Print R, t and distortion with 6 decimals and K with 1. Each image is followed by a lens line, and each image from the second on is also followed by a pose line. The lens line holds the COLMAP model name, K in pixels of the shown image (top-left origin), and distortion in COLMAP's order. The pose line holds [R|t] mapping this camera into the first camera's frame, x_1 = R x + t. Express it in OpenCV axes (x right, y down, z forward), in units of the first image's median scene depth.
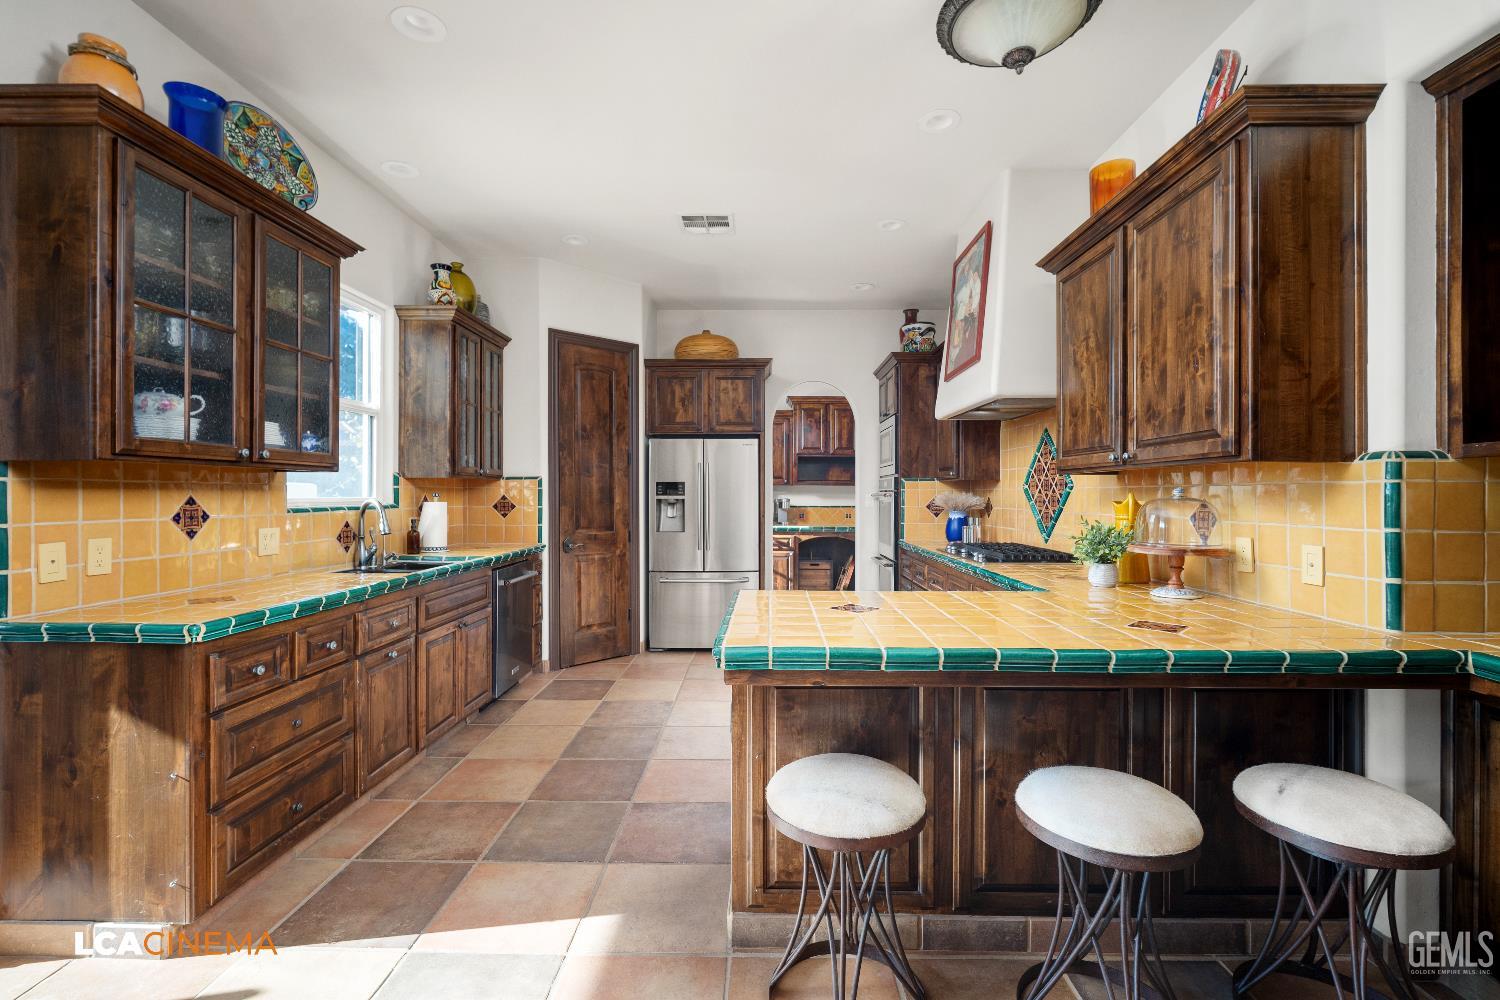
lens RADIAL K [[661.7, 0, 752.7], [0, 661.7, 495.0], [0, 0, 1]] dist [-0.010680, -0.000199]
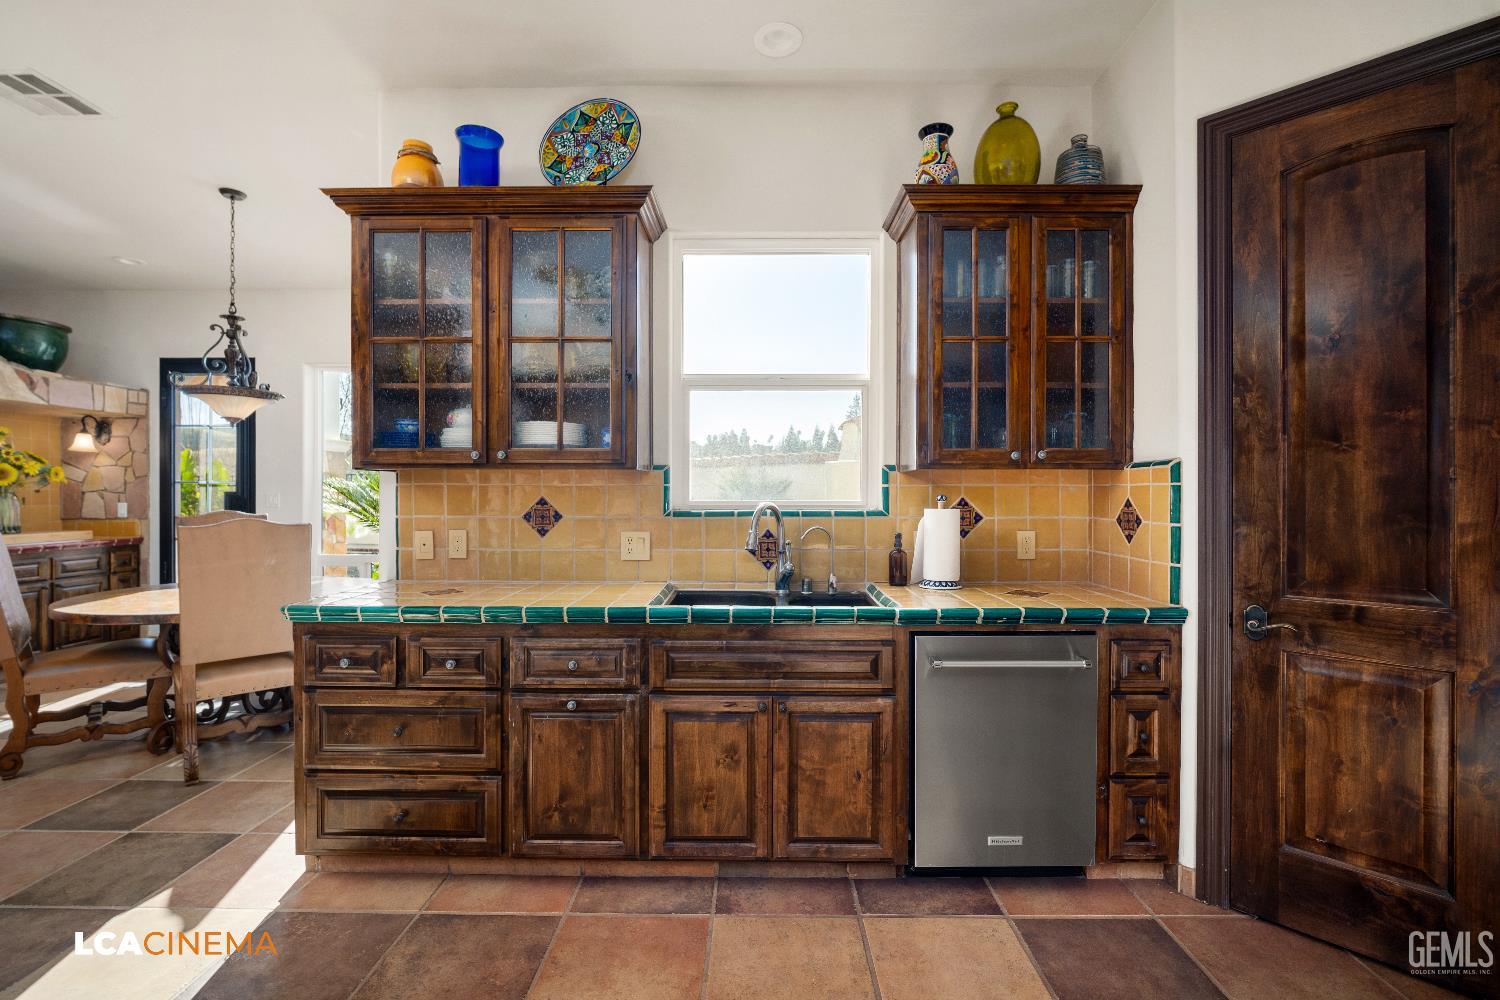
lens RADIAL K [[661.7, 0, 750.8], [0, 661.7, 498.0], [0, 0, 1]] dist [-0.010680, -0.000199]
pose [[0.005158, 0.003146, -0.999982, 0.184214], [-0.003385, 0.999989, 0.003129, -0.001267], [0.999981, 0.003369, 0.005169, 0.997898]]
